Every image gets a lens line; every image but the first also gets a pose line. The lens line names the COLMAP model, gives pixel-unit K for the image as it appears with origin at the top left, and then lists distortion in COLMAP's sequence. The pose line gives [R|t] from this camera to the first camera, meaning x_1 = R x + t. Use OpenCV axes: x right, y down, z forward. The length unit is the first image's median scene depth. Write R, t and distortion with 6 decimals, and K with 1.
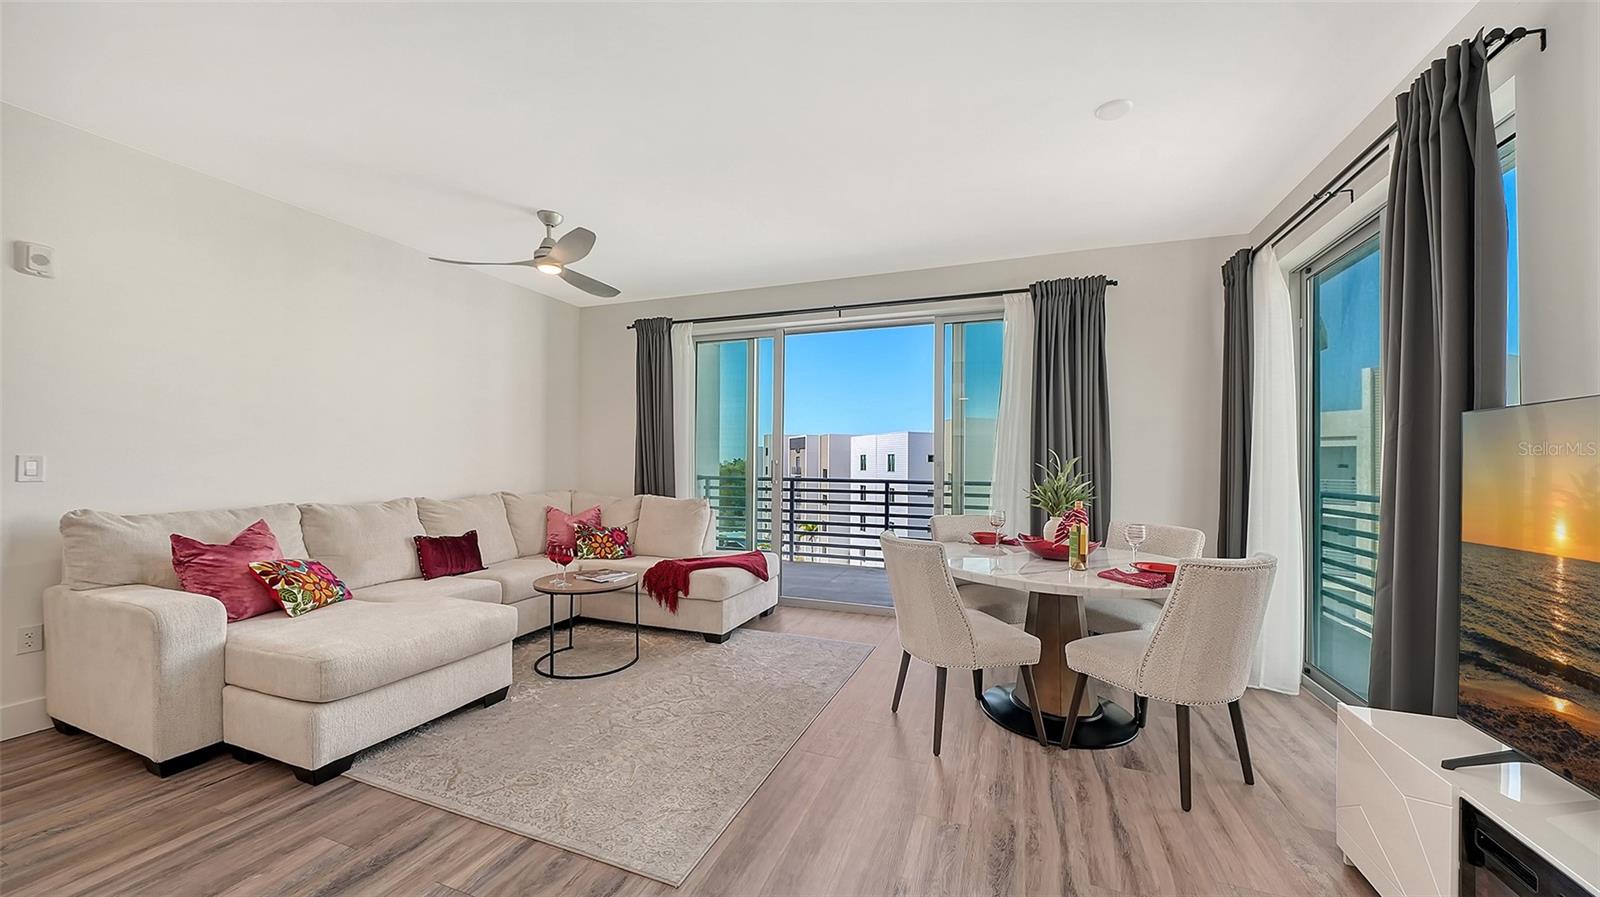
lens RADIAL K [[560.5, 0, 815.2], [0, 560.5, 464.8], [0, 0, 1]] dist [0.000243, -0.000032]
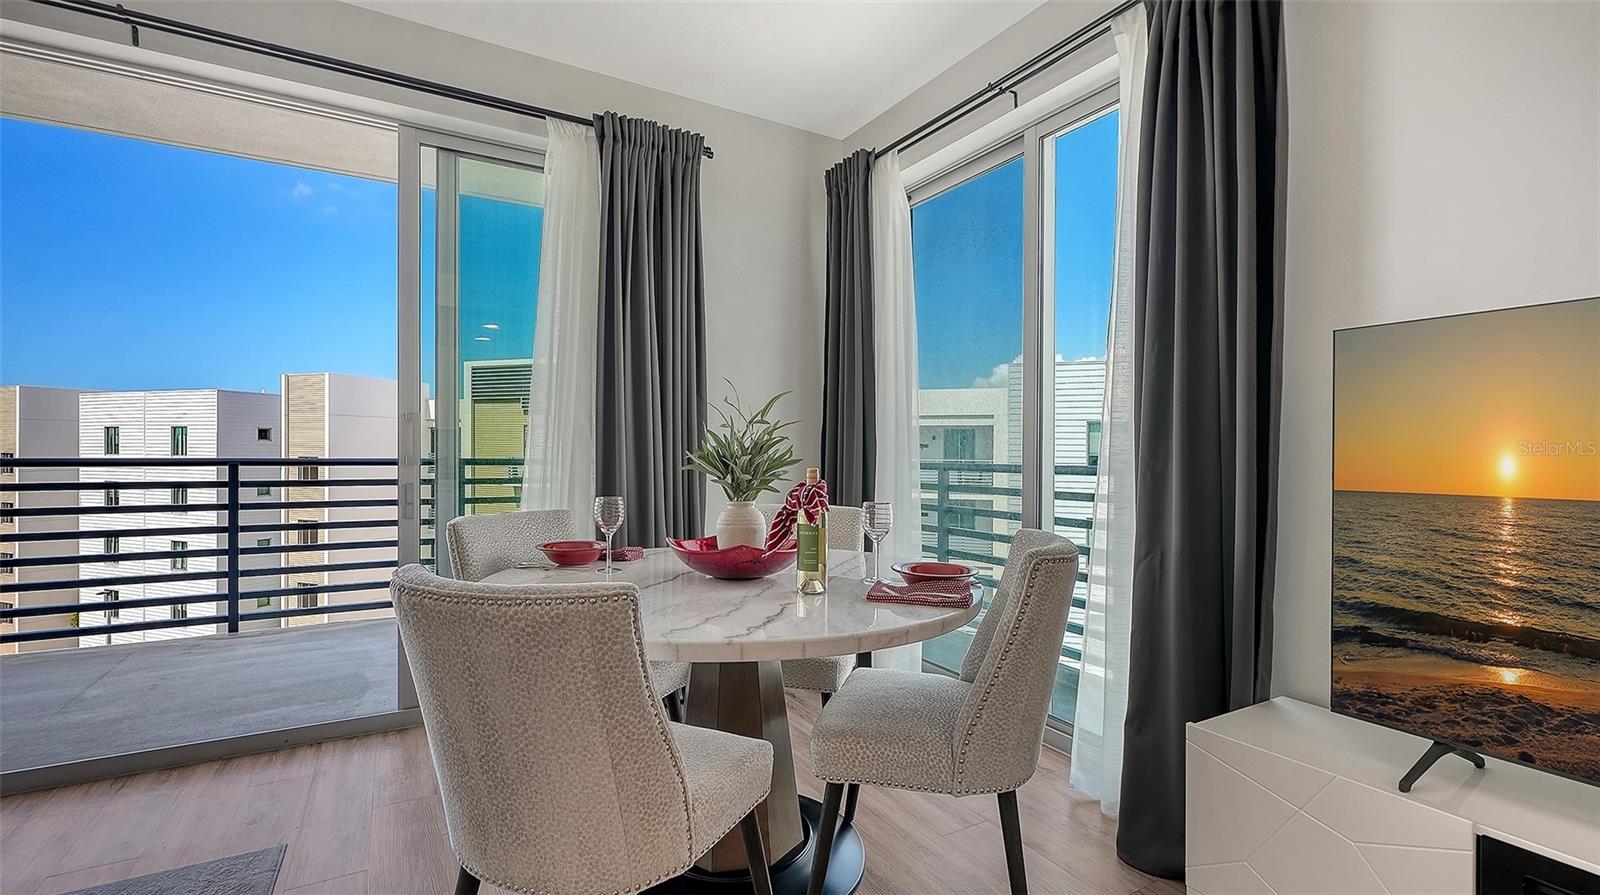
lens RADIAL K [[684.7, 0, 804.0], [0, 684.7, 445.6], [0, 0, 1]] dist [-0.001358, -0.008957]
pose [[0.636498, -0.003650, 0.771269, -0.058386], [0.002399, 0.999993, 0.002752, 0.046902], [-0.771274, 0.000098, 0.636503, 0.664399]]
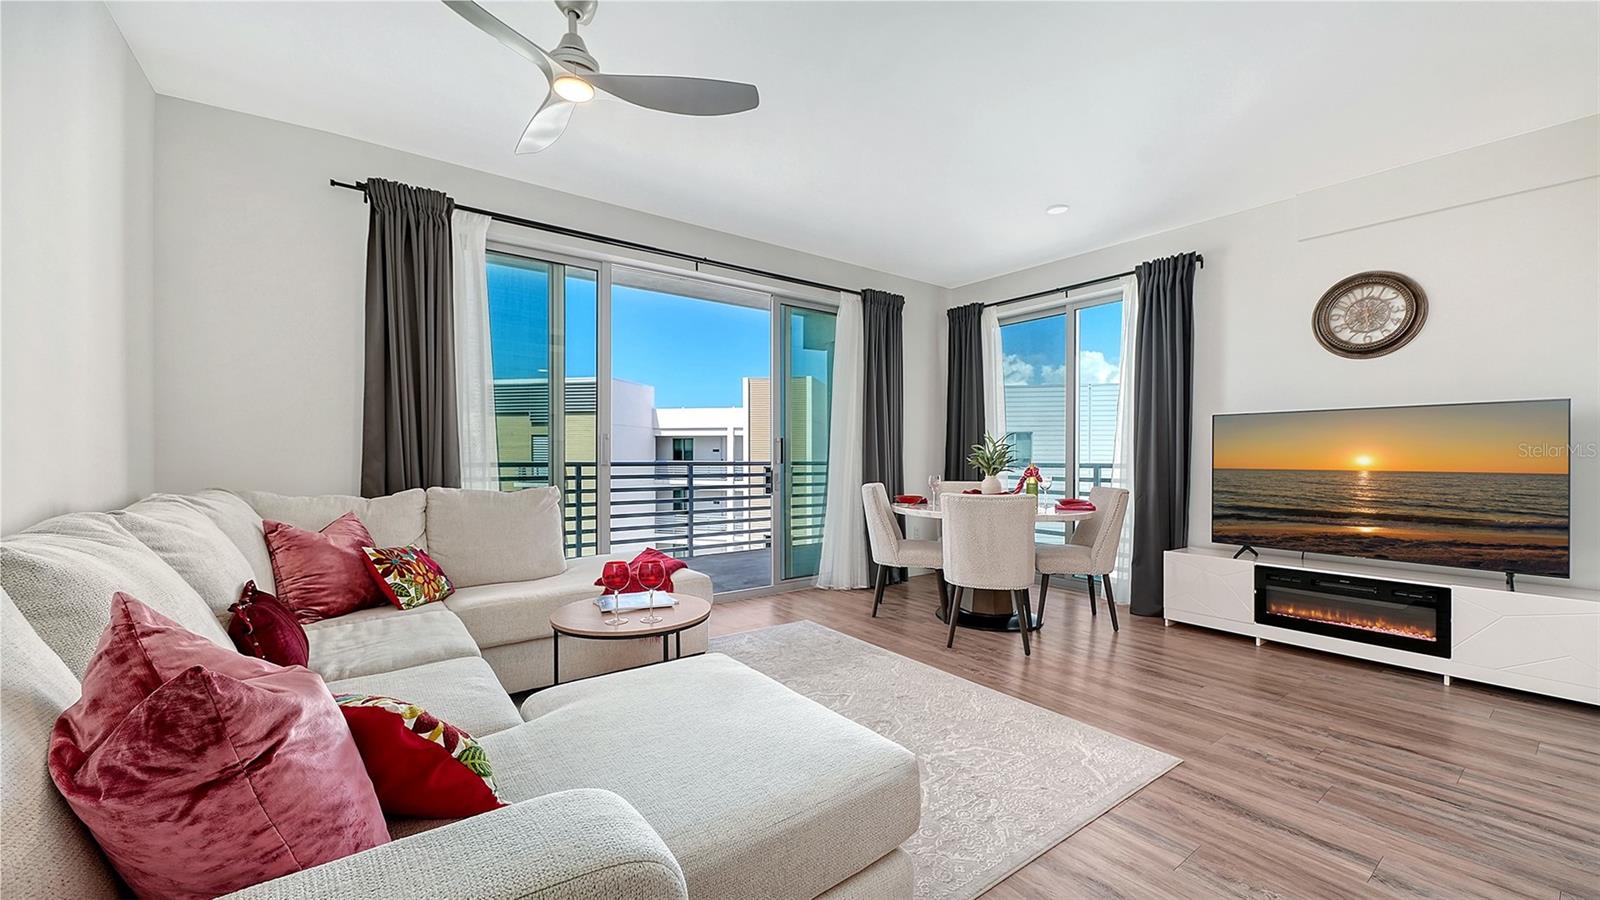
lens RADIAL K [[605.5, 0, 797.2], [0, 605.5, 453.0], [0, 0, 1]] dist [0.000542, -0.000025]
pose [[0.554835, -0.005103, 0.831945, -1.370997], [0.002893, 0.999987, 0.004204, 0.037208], [-0.831955, 0.000075, 0.554842, 0.715924]]
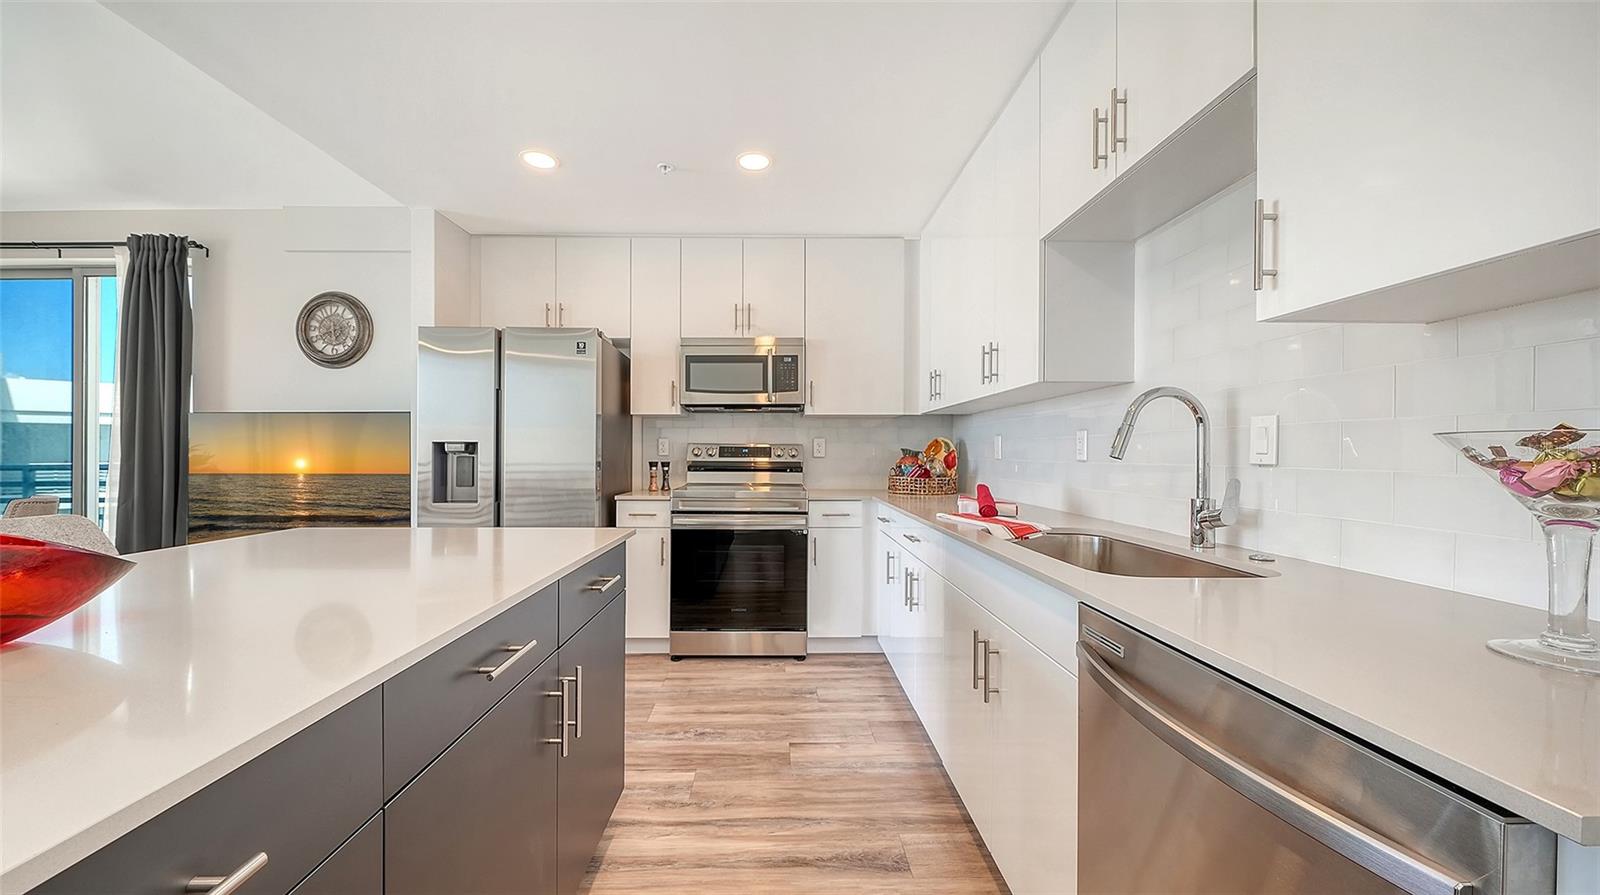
lens RADIAL K [[569.0, 0, 771.3], [0, 569.0, 449.3], [0, 0, 1]] dist [-0.001913, -0.000103]
pose [[-0.341443, -0.006554, 0.939880, -1.258163], [-0.002450, 0.999978, 0.006082, 0.029014], [-0.939899, -0.000226, -0.341452, -0.298635]]
